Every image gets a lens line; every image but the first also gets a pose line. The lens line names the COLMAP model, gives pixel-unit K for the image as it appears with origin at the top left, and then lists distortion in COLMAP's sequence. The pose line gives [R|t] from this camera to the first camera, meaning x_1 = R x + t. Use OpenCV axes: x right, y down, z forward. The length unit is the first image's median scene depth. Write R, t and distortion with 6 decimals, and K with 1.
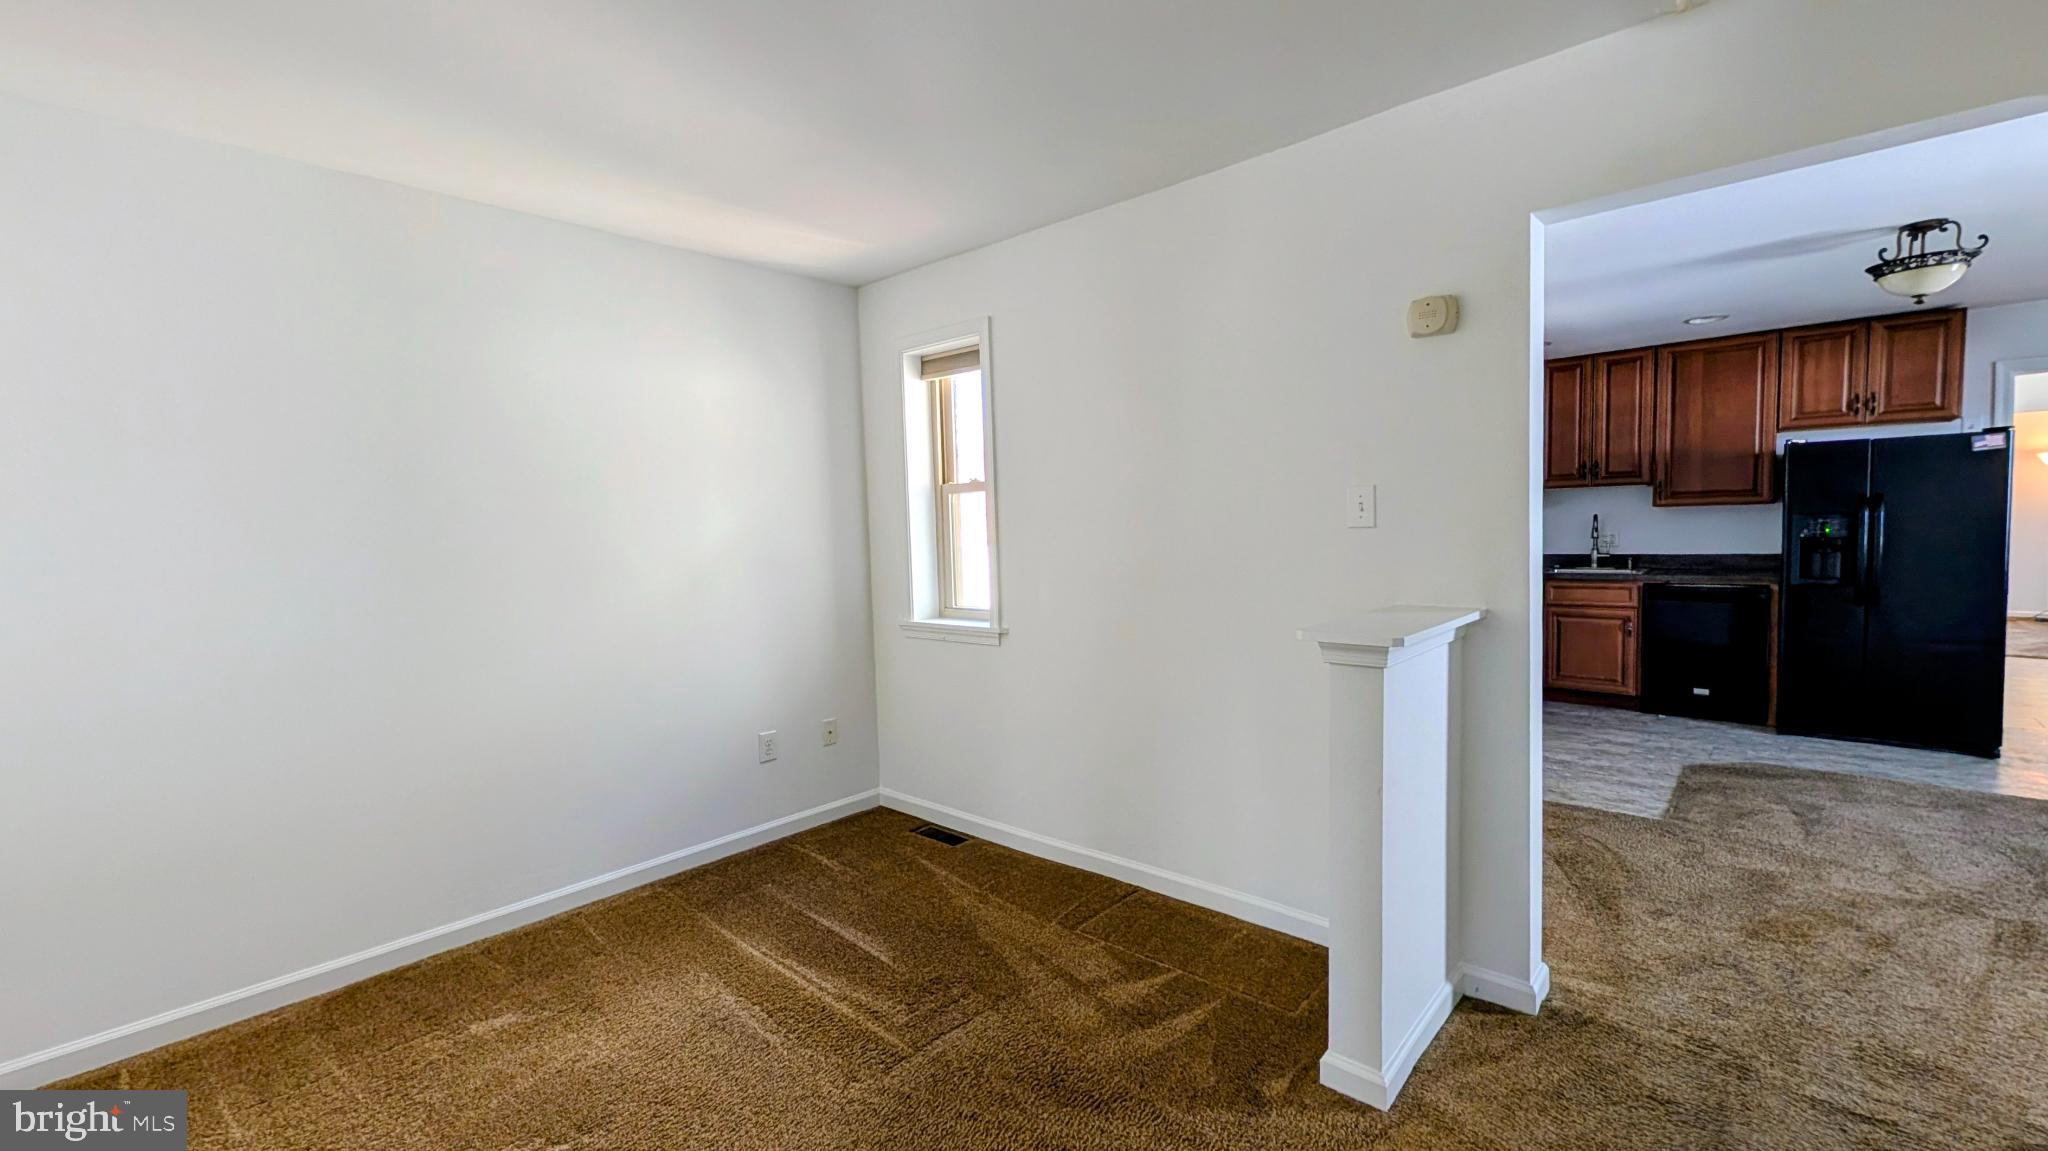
lens RADIAL K [[834.7, 0, 1017.0], [0, 834.7, 581.5], [0, 0, 1]] dist [0.000028, -0.000558]
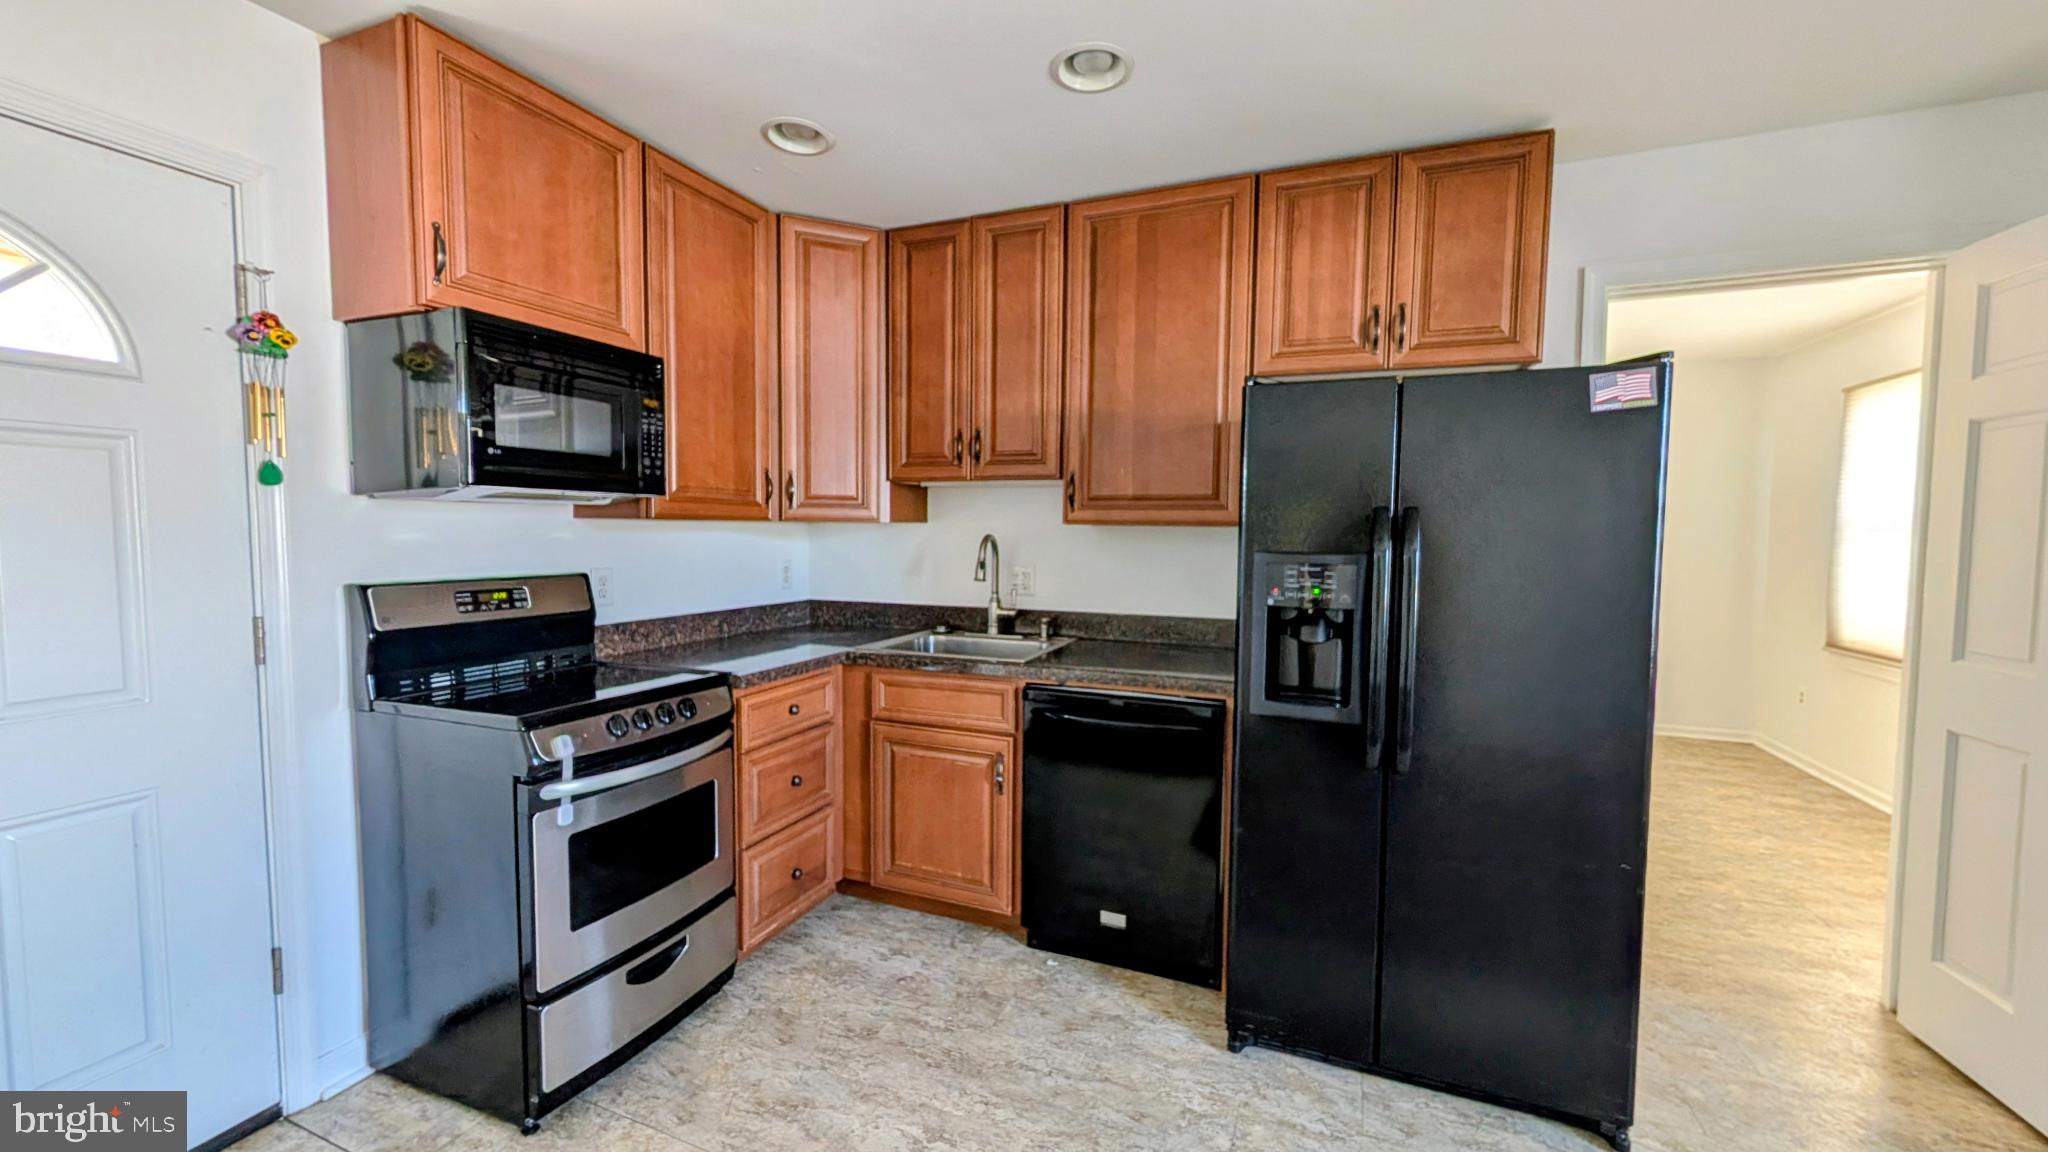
lens RADIAL K [[793.0, 0, 1012.8], [0, 793.0, 572.9], [0, 0, 1]] dist [0.001280, 0.001350]
pose [[0.941923, 0.016439, 0.335427, 0.608101], [-0.012122, 0.999815, -0.014959, -0.054905], [-0.335610, 0.010025, 0.941948, 0.591174]]
